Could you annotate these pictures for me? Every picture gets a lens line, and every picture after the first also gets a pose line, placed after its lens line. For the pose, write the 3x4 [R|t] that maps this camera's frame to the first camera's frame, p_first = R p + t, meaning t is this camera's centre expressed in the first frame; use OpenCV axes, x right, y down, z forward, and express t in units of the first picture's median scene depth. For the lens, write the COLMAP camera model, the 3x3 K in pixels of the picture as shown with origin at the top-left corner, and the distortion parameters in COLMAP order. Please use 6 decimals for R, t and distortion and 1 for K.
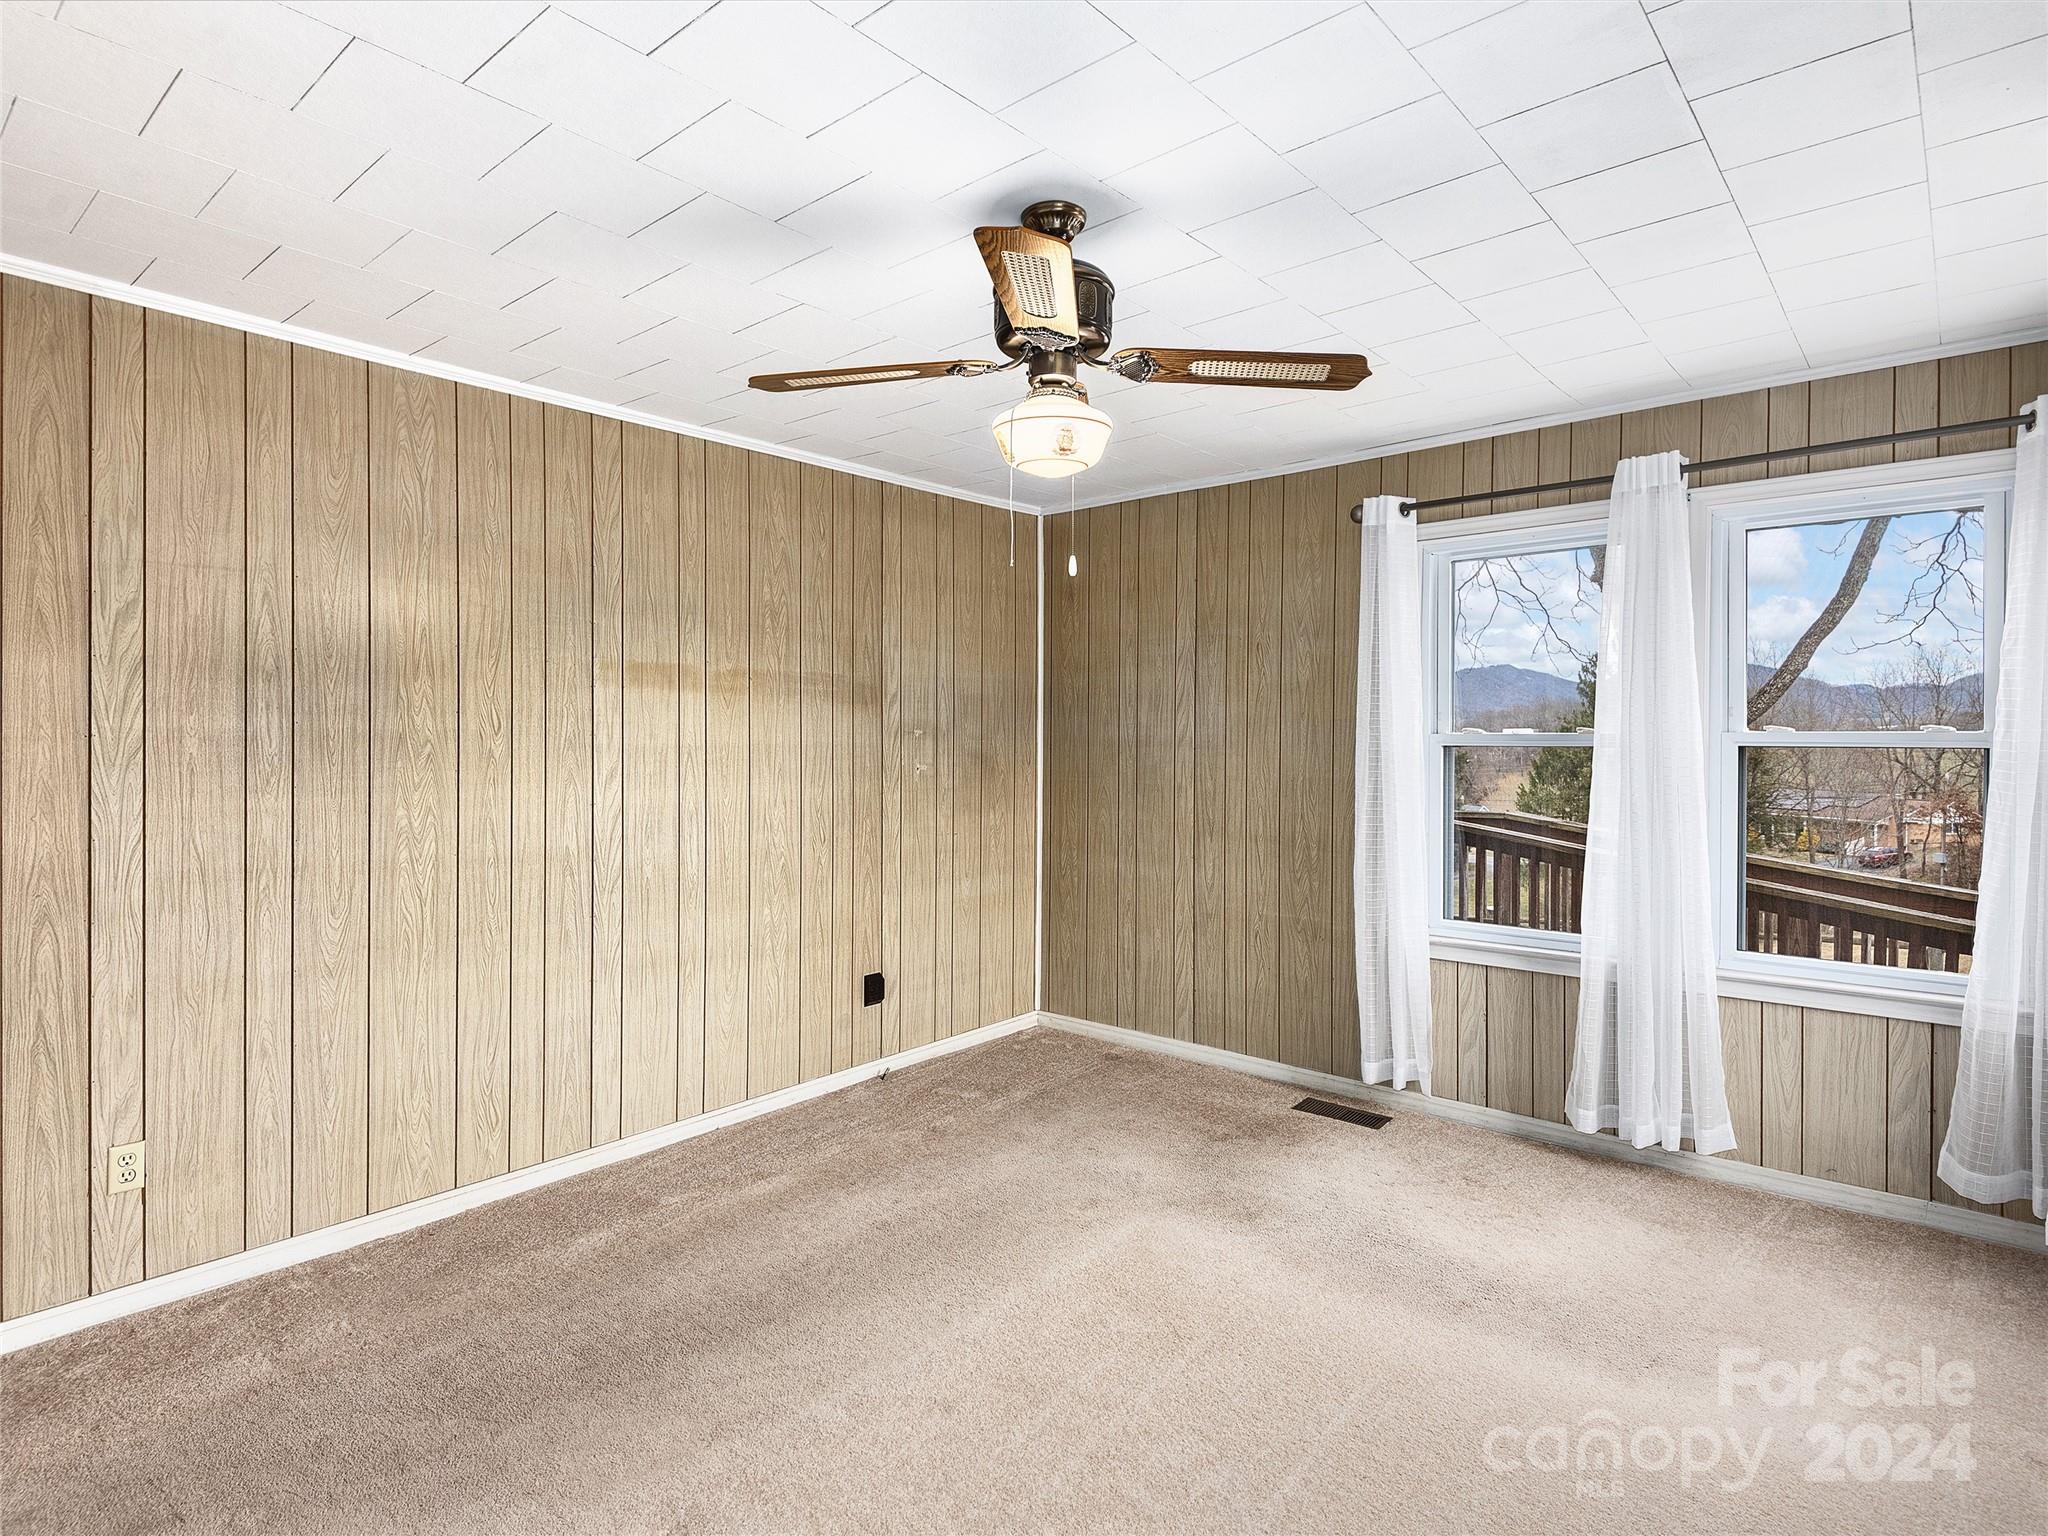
lens RADIAL K [[1077.2, 0, 1018.5], [0, 1077.2, 740.6], [0, 0, 1]] dist [0.016181, -0.024198]
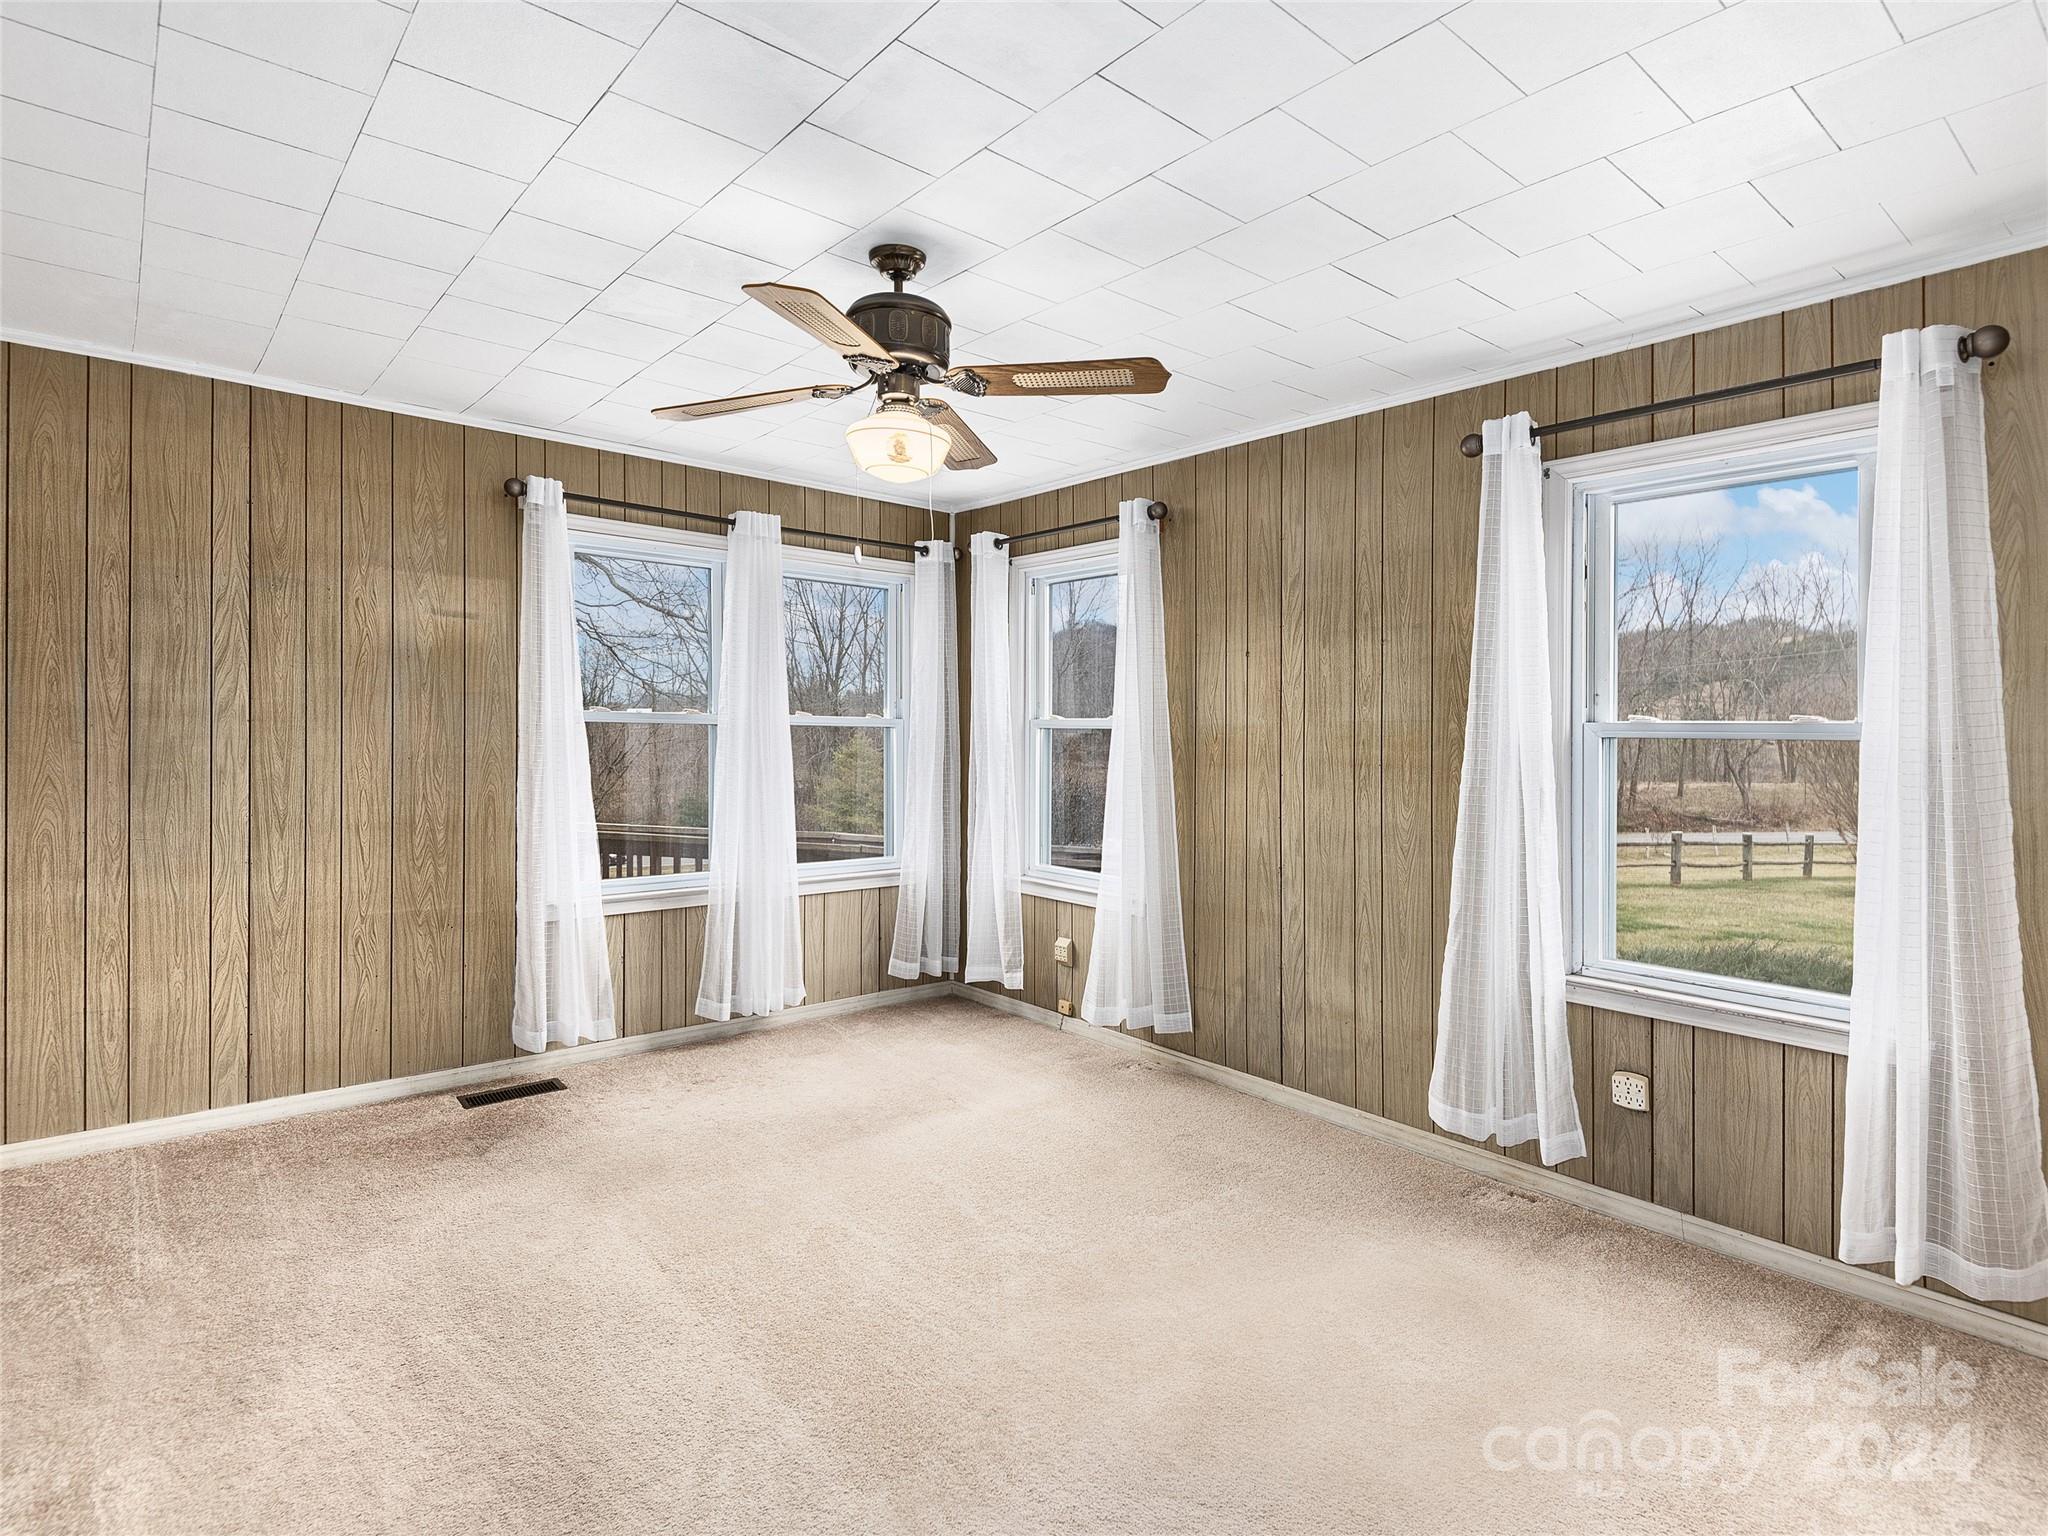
lens RADIAL K [[1077.2, 0, 1018.5], [0, 1077.2, 740.6], [0, 0, 1]] dist [0.016181, -0.024198]
pose [[0.130933, 0.003485, 0.991385, -0.571351], [-0.006773, 0.999974, -0.002621, 0.021468], [-0.991368, -0.006372, 0.130953, 0.383845]]
